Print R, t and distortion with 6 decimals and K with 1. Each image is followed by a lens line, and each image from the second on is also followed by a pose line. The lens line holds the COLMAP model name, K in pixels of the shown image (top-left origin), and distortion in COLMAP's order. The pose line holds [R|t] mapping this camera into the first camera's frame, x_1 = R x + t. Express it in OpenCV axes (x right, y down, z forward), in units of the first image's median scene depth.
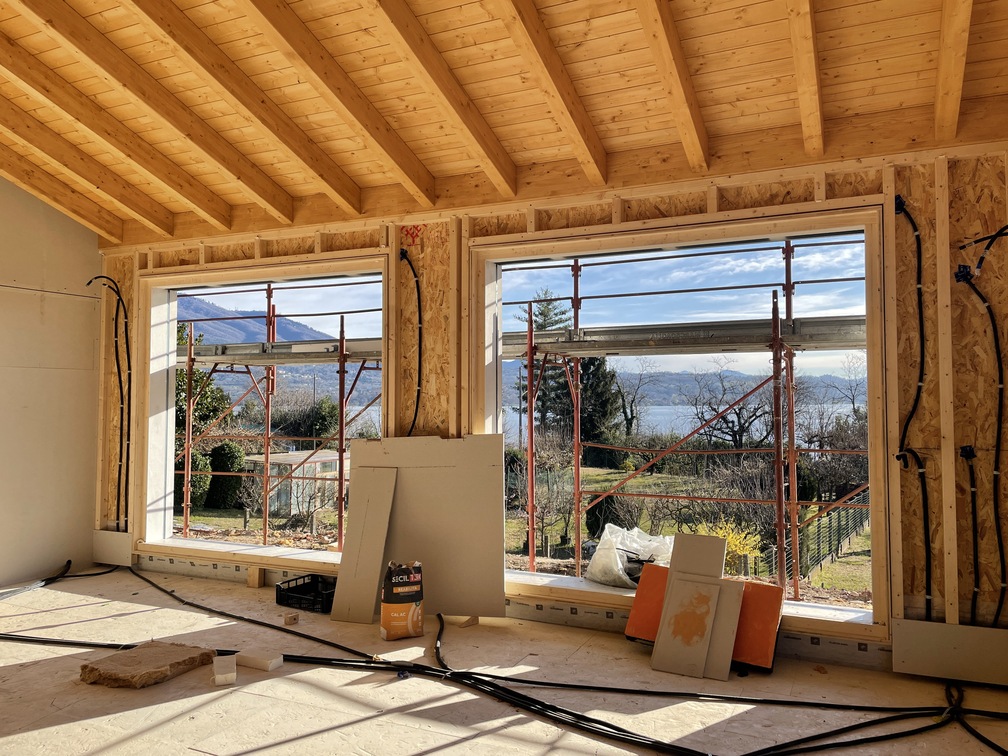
lens RADIAL K [[752.8, 0, 504.0], [0, 752.8, 378.0], [0, 0, 1]] dist [0.100035, -0.117790]
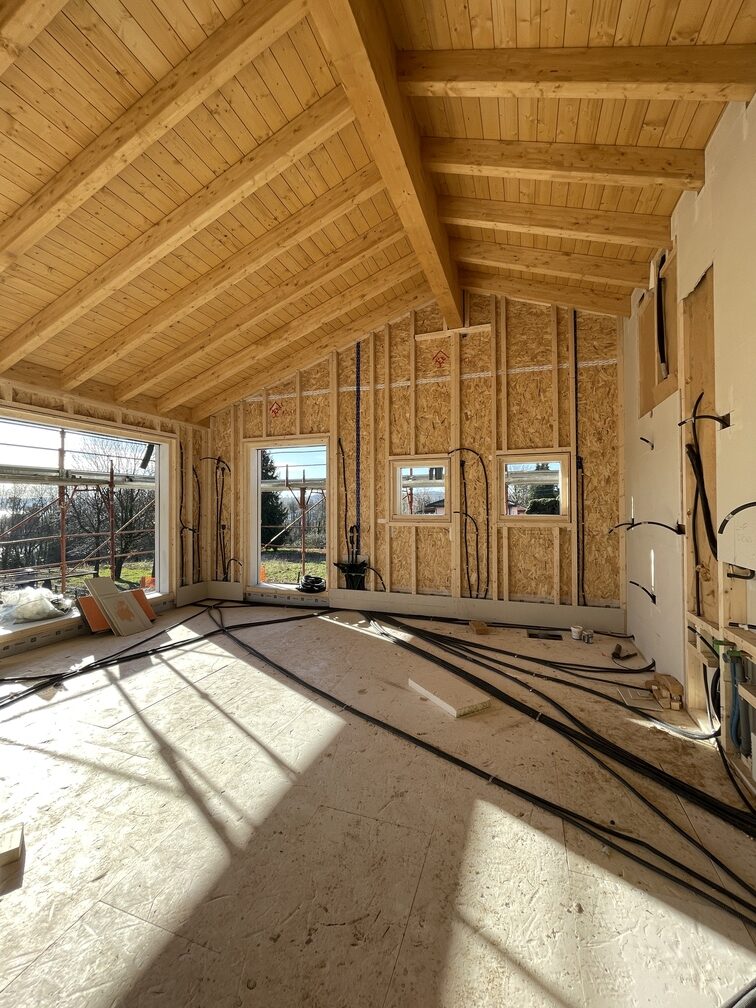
lens RADIAL K [[416.8, 0, 378.0], [0, 416.8, 504.0], [0, 0, 1]] dist [-0.002027, -0.000098]
pose [[-0.090373, 0.003282, 0.995903, -1.144288], [-0.023309, 0.999714, -0.005410, -0.001904], [-0.995635, -0.023702, -0.090270, 0.445513]]
